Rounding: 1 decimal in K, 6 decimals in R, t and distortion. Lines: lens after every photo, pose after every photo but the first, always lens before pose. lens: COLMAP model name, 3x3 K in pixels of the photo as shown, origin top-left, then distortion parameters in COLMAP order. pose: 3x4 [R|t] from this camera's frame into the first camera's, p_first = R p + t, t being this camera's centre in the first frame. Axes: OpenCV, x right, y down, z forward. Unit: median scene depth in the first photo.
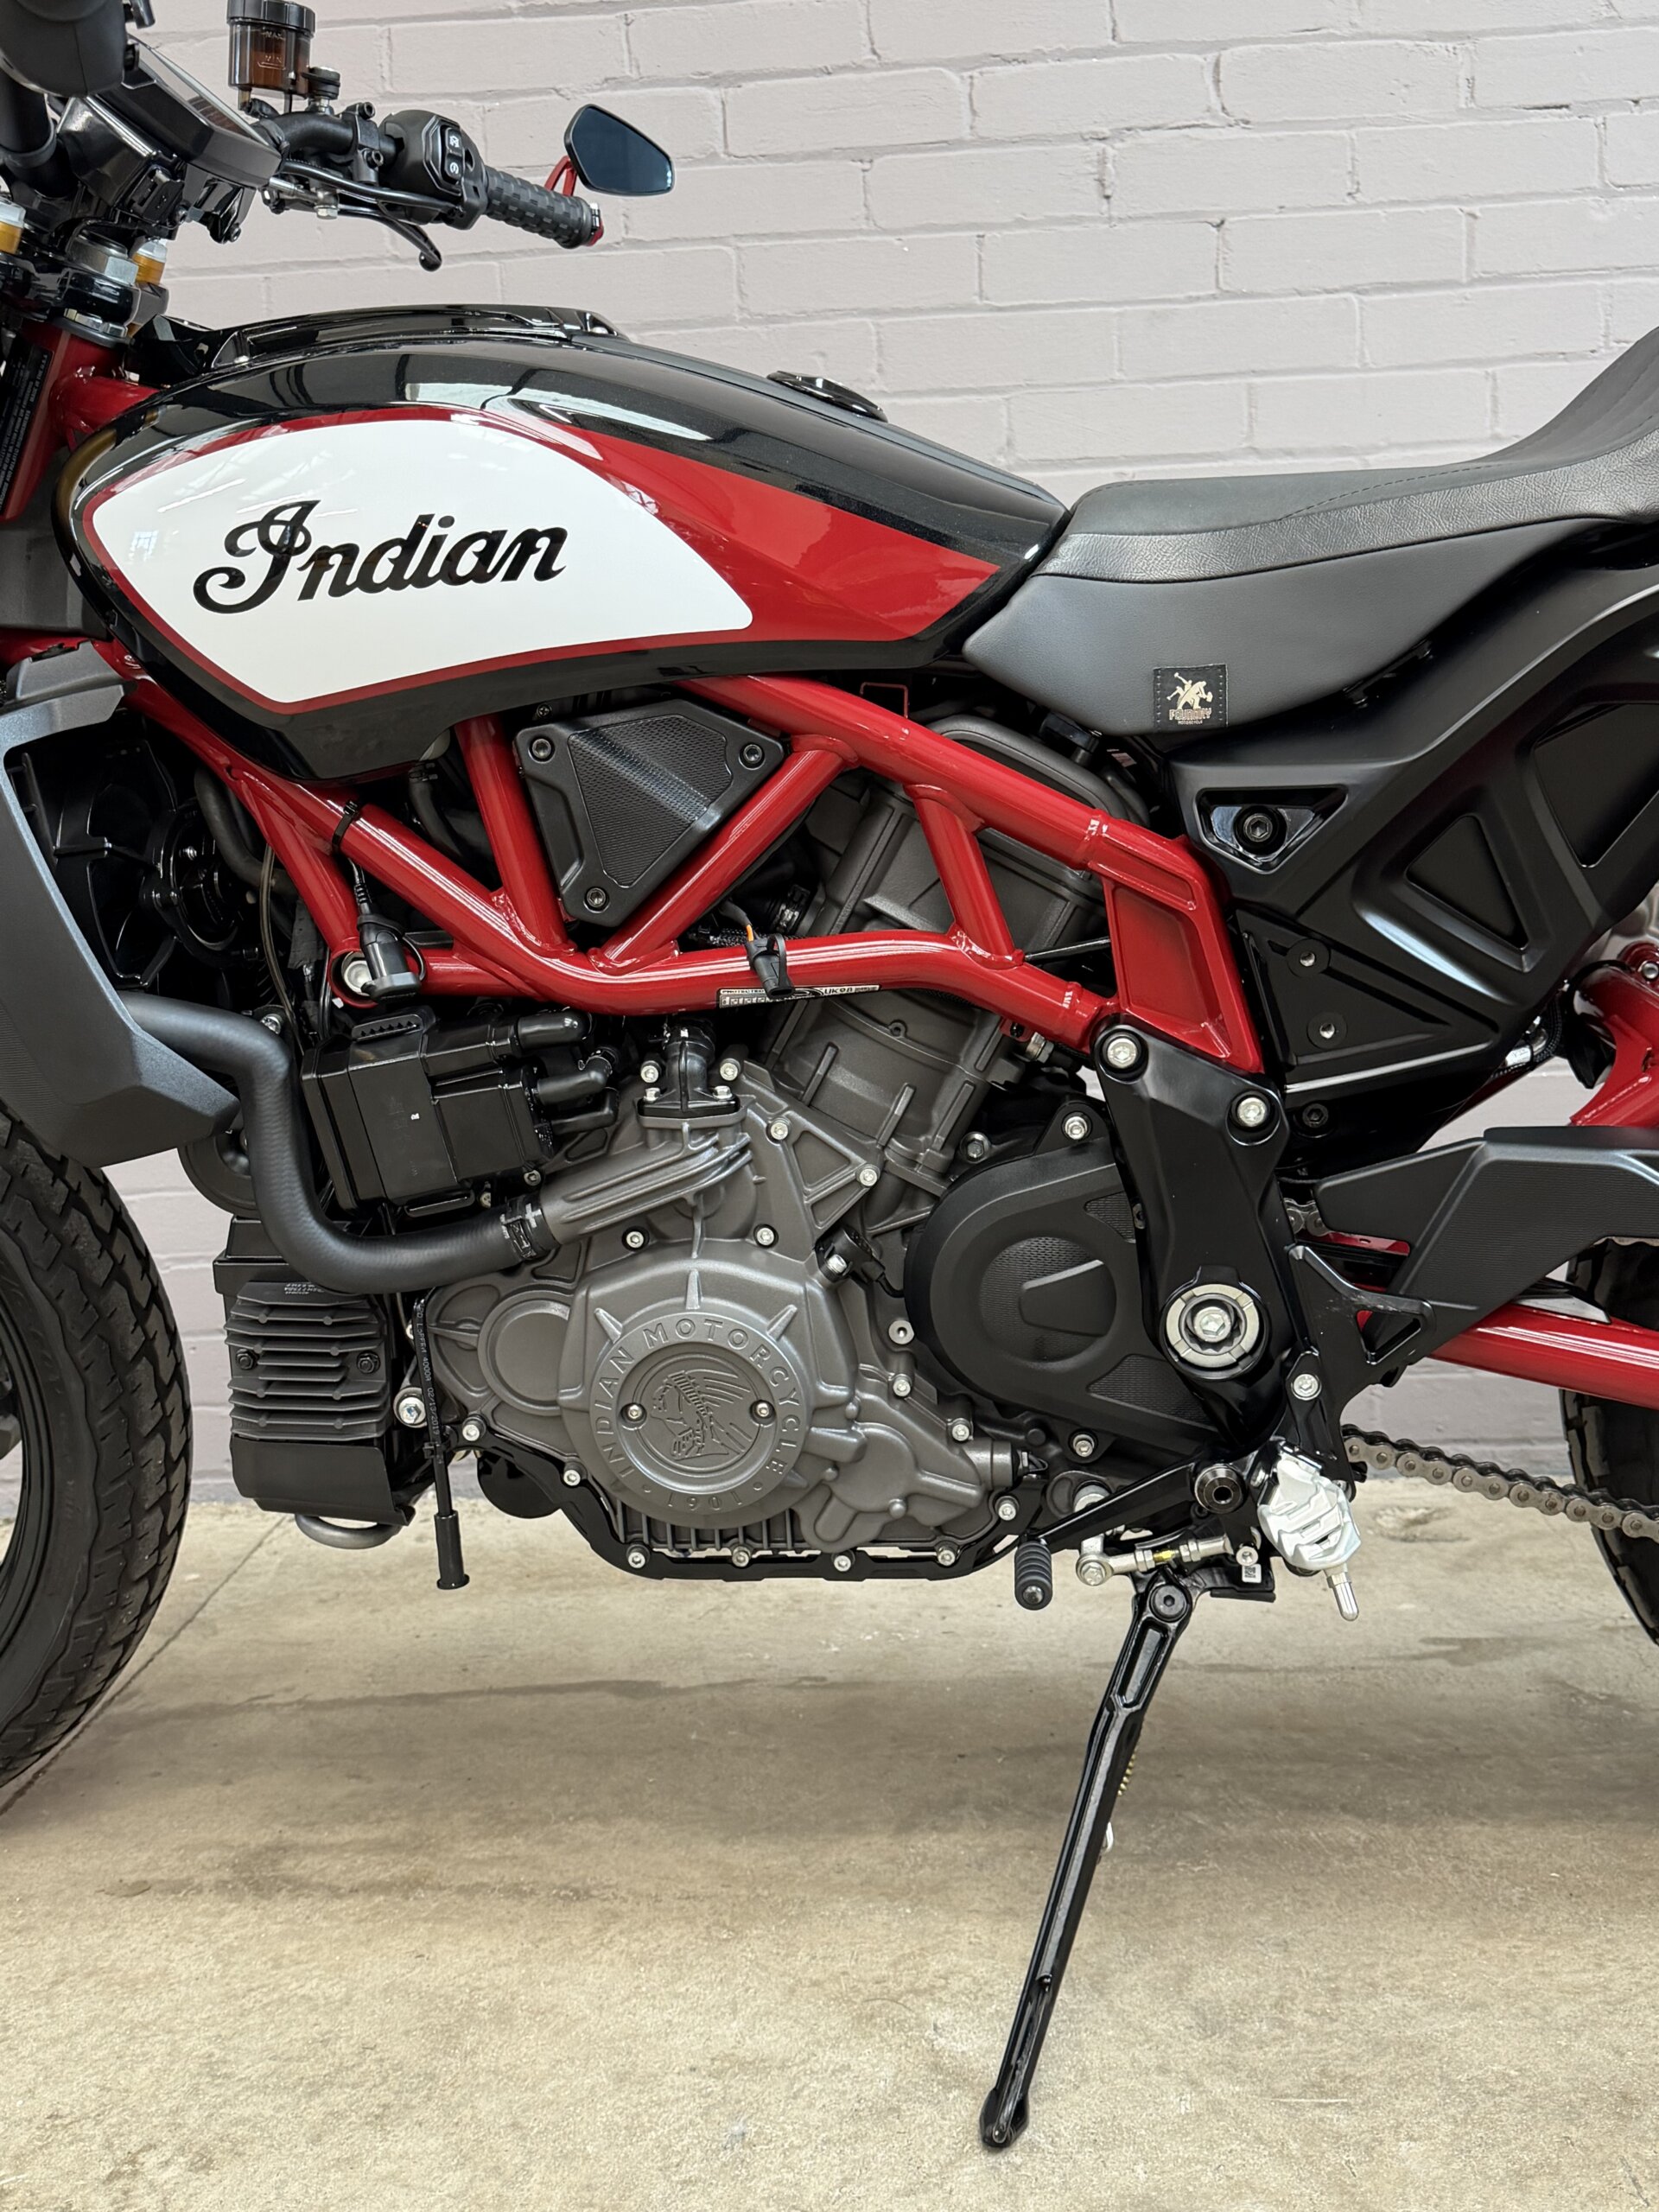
lens RADIAL K [[2261.1, 0, 826.9], [0, 2261.1, 1113.0], [0, 0, 1]] dist [0.003489, 0.000000]
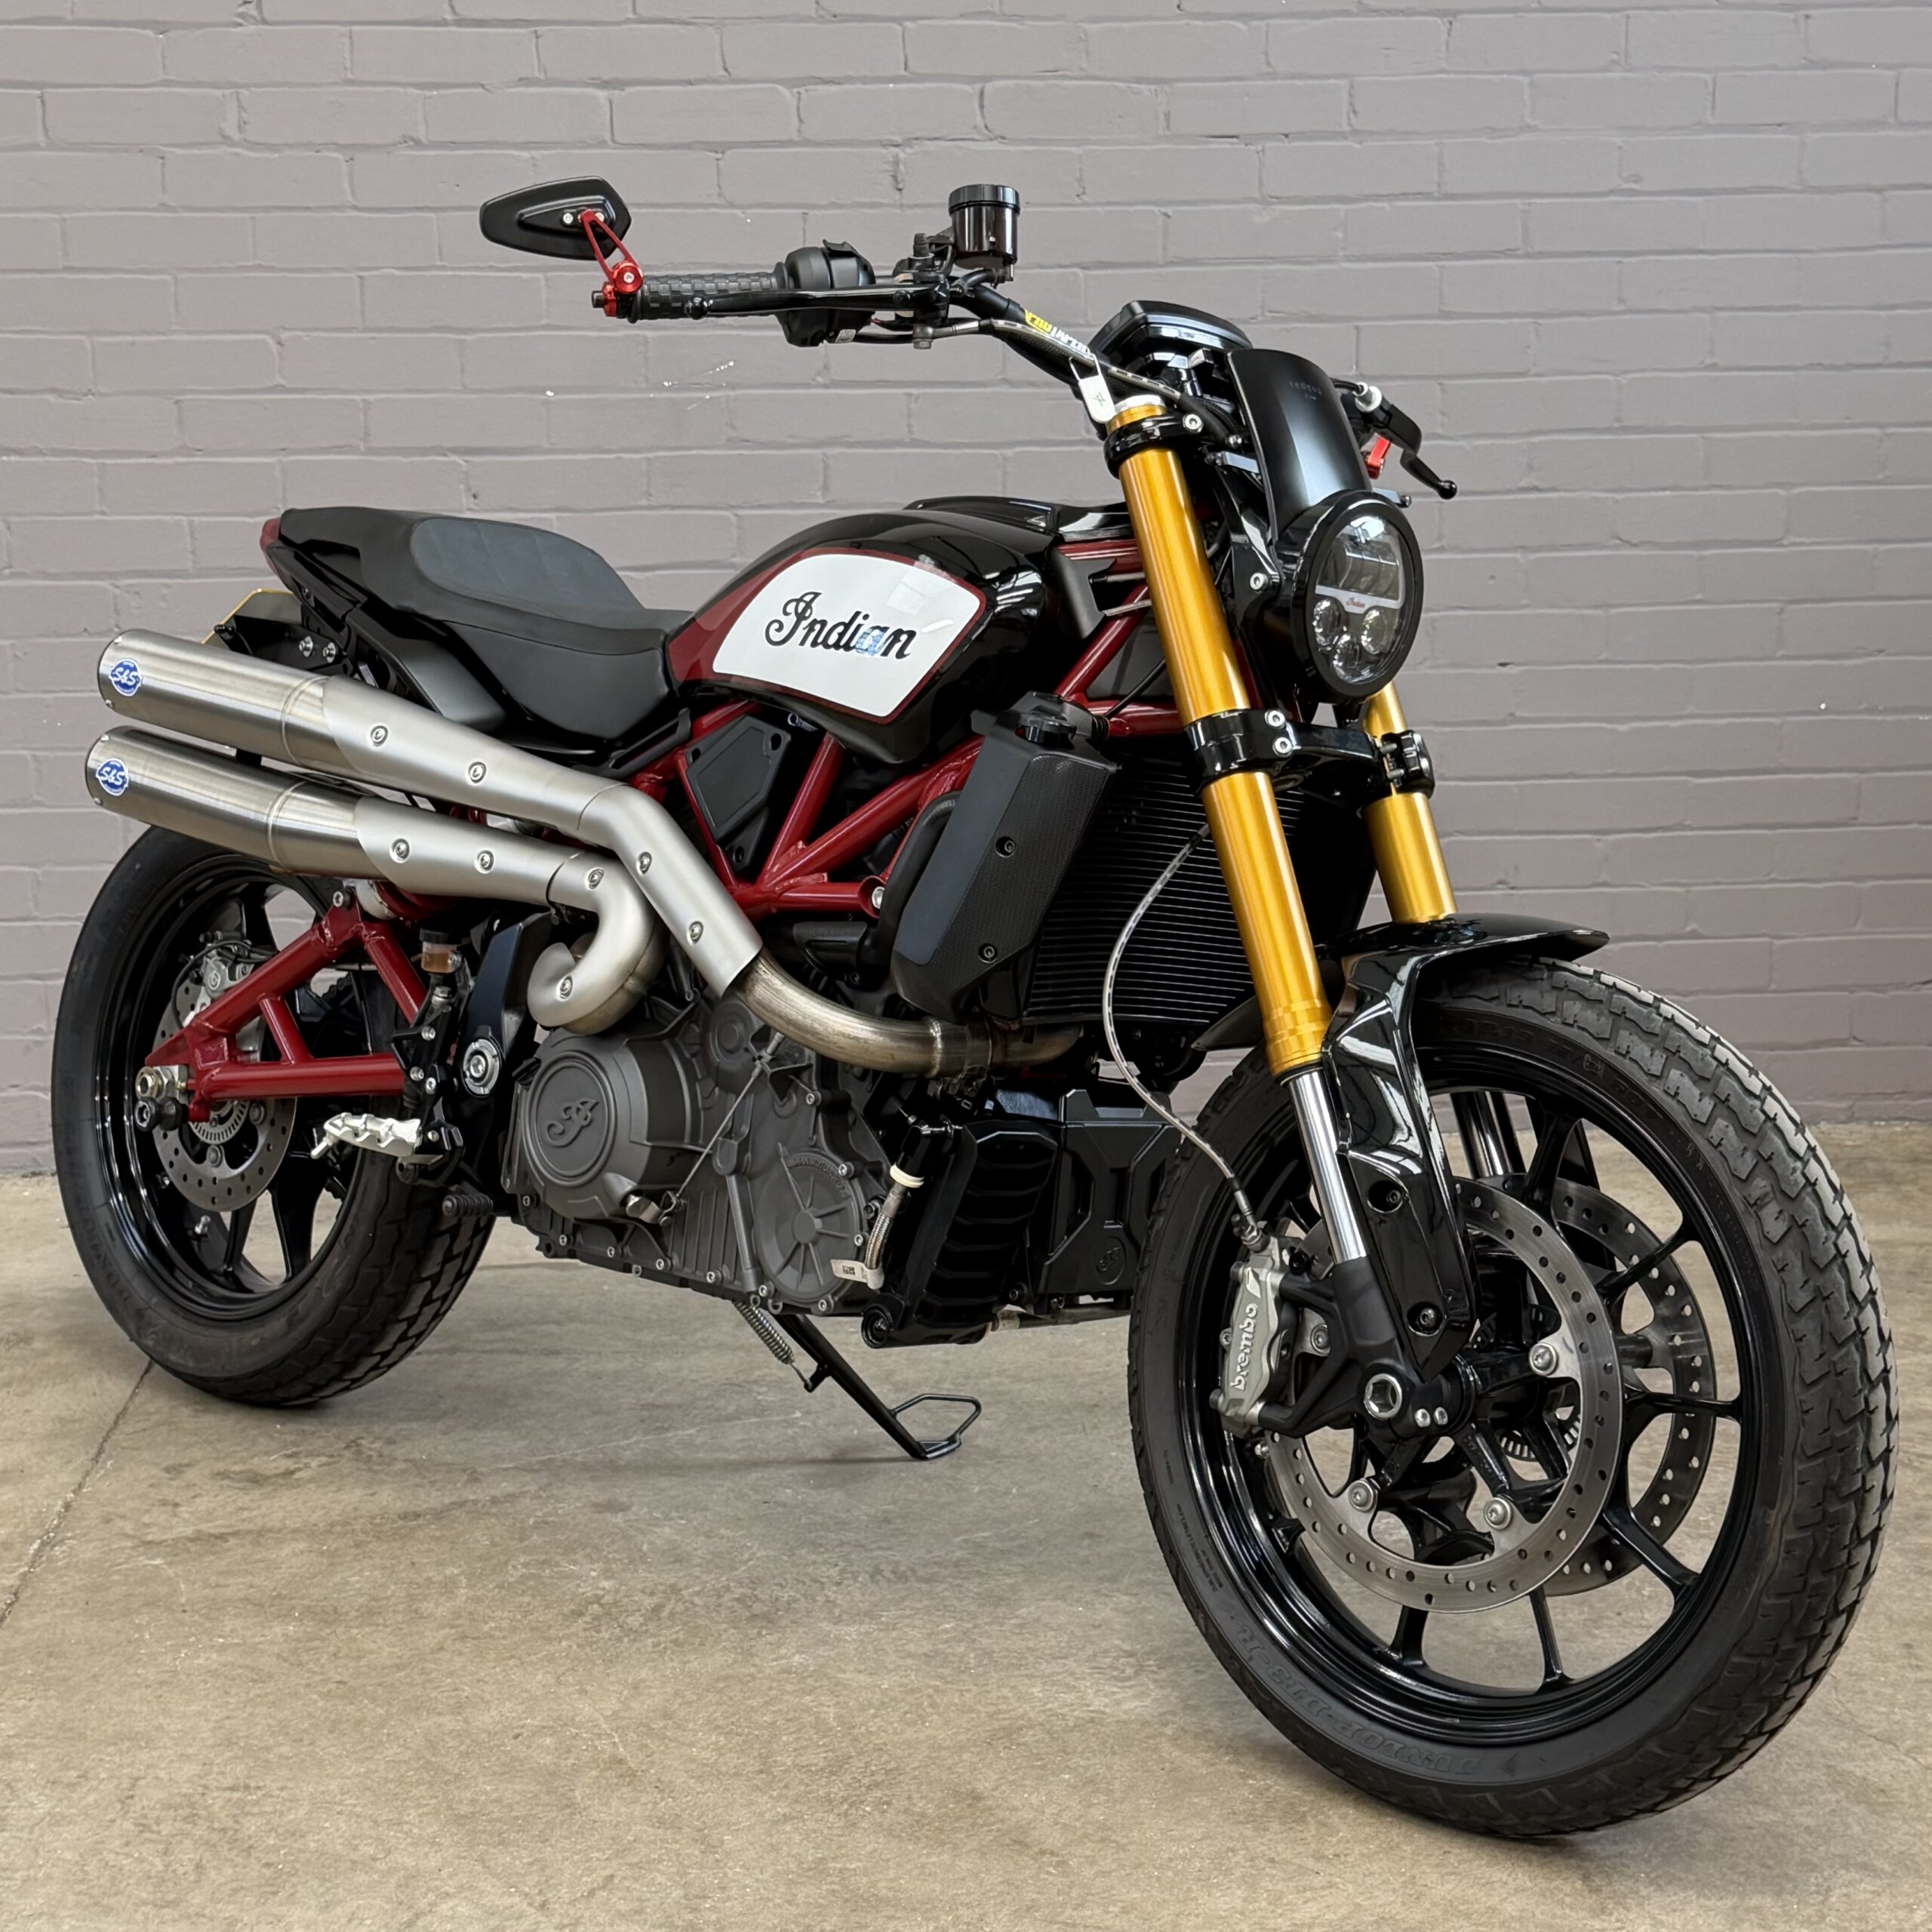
lens RADIAL K [[3574.6, 0, 1004.1], [0, 3574.6, 987.0], [0, 0, 1]] dist [0.109405, 0.000000]
pose [[0.993404, 0.007403, 0.114430, -0.055173], [-0.017014, 0.996384, 0.083249, -0.113104], [-0.113400, -0.084647, 0.989937, -1.164336]]
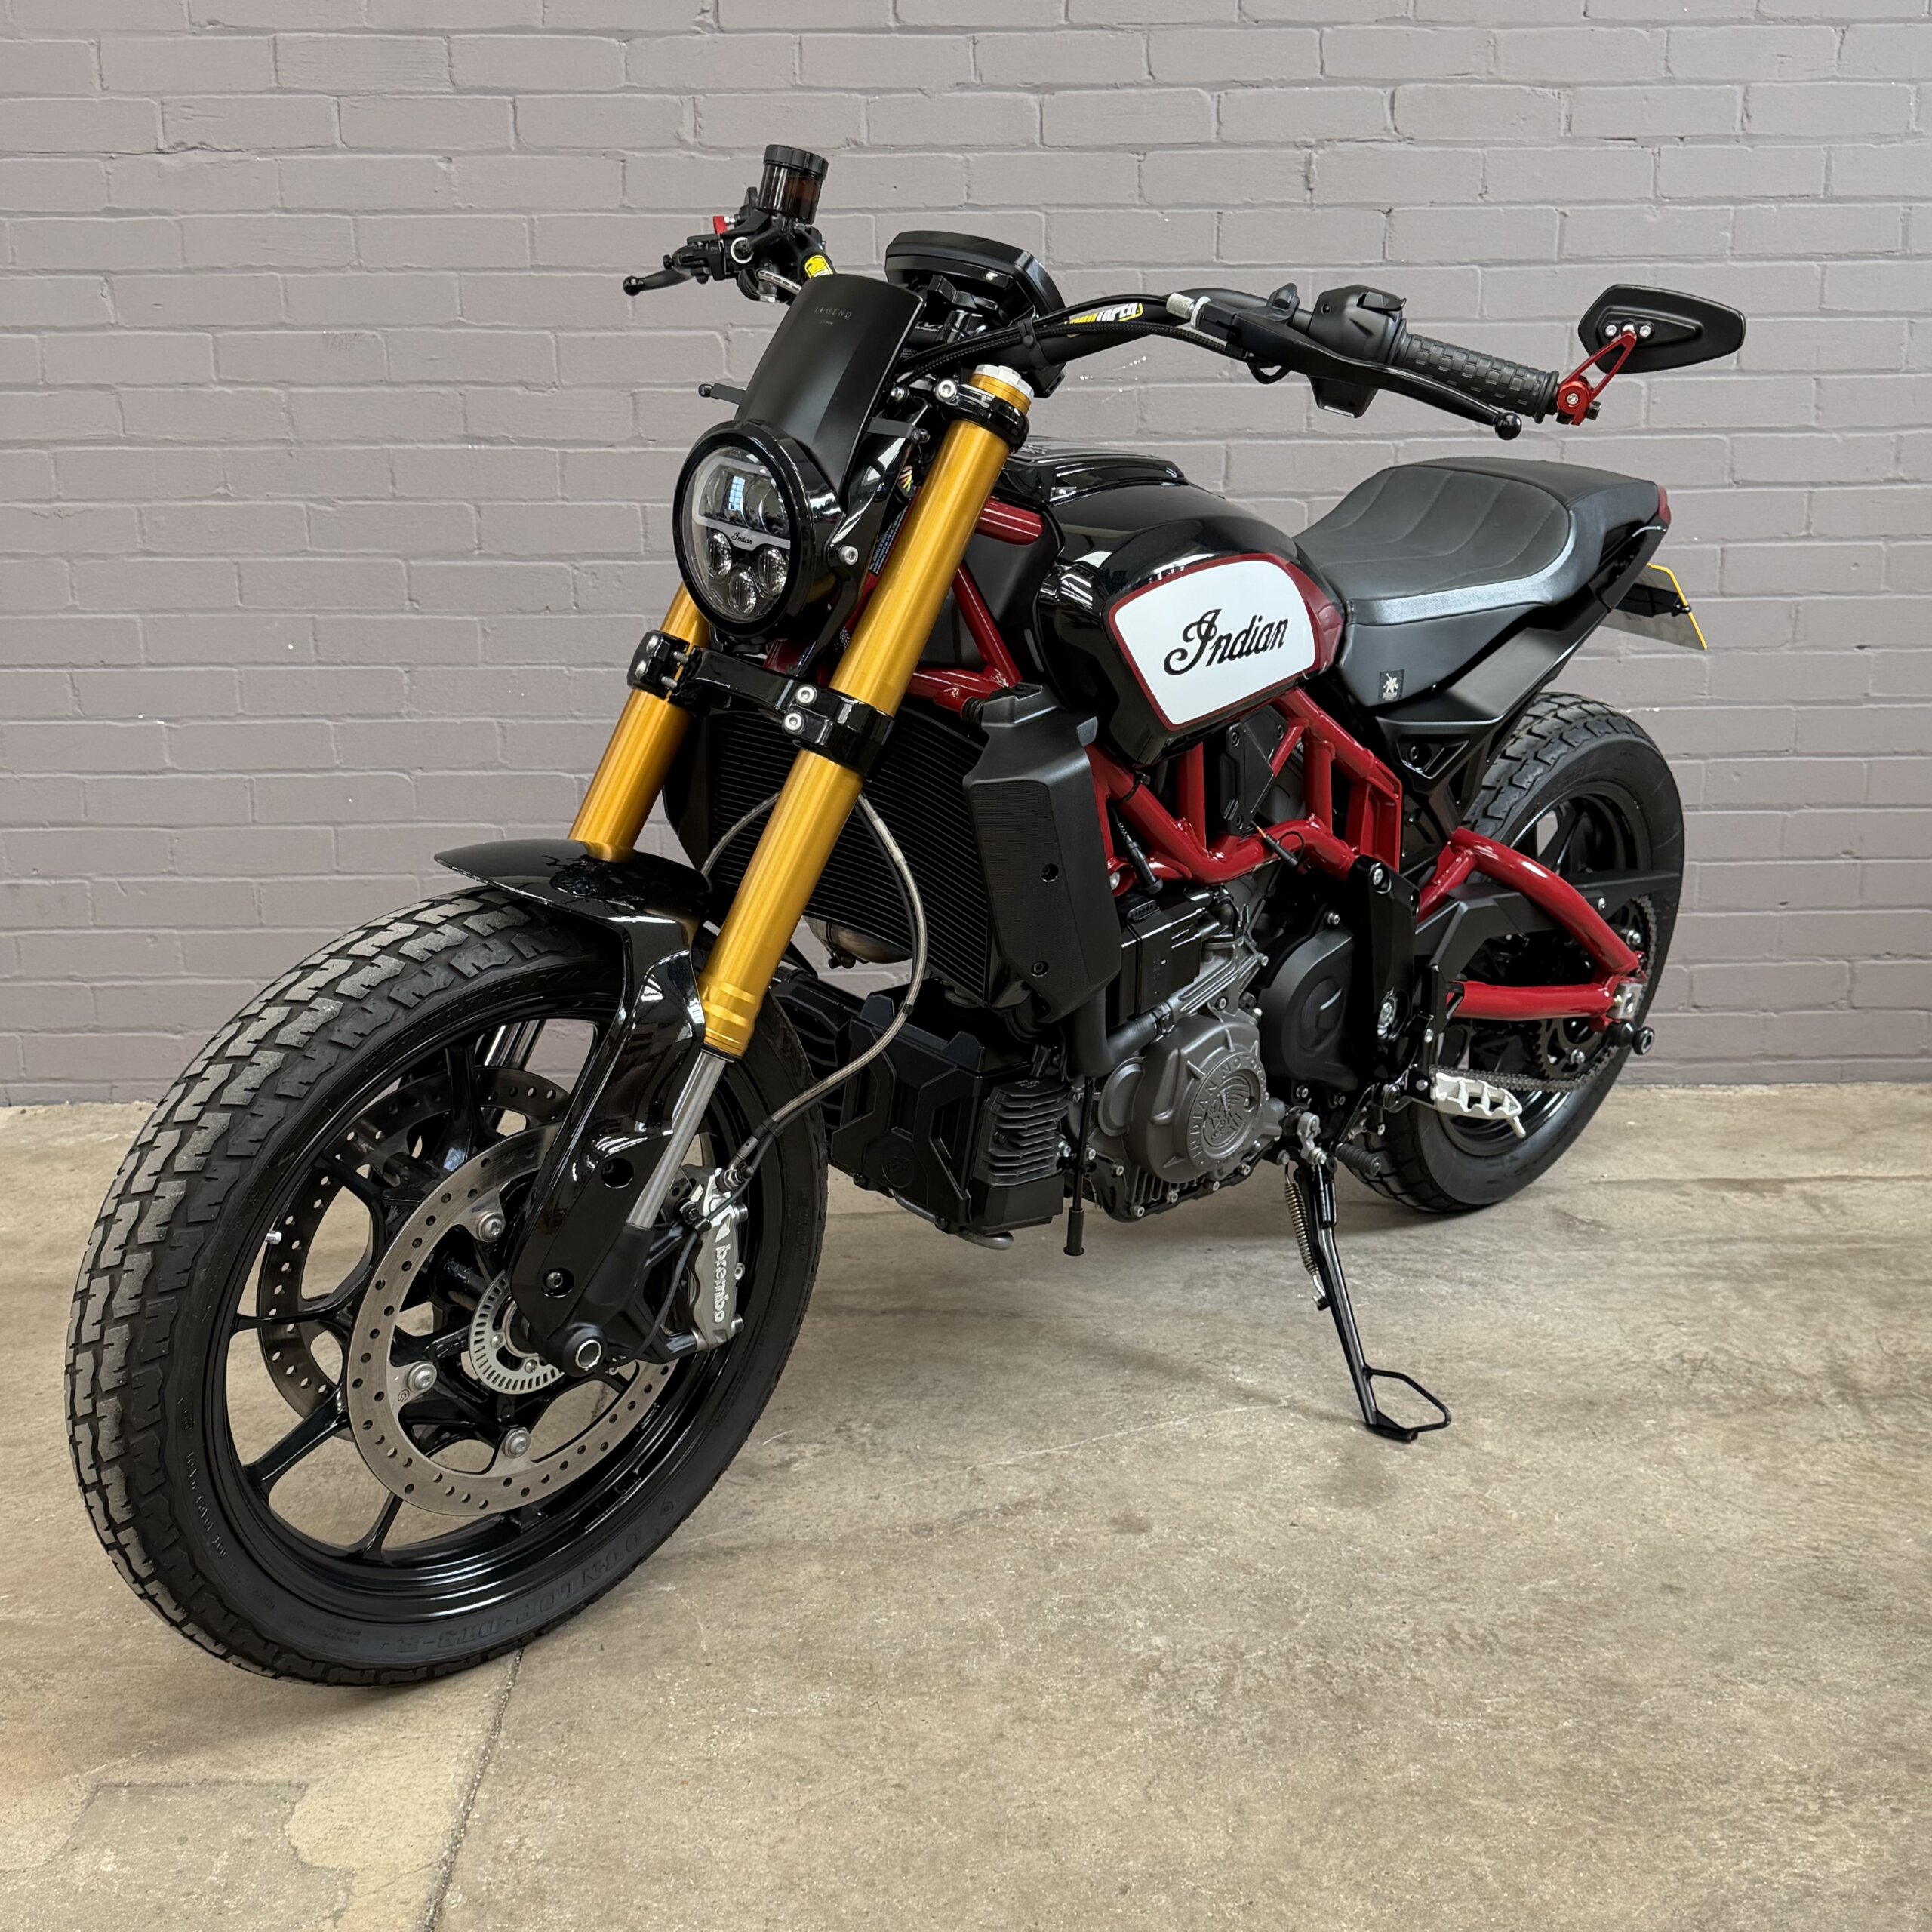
lens RADIAL K [[2403.6, 0, 960.6], [0, 2403.6, 993.0], [0, 0, 1]] dist [0.050484, 0.000000]
pose [[0.997471, 0.017635, 0.068856, -0.190994], [-0.026614, 0.990926, 0.131747, -0.101612], [-0.065908, -0.133246, 0.988889, -0.551385]]
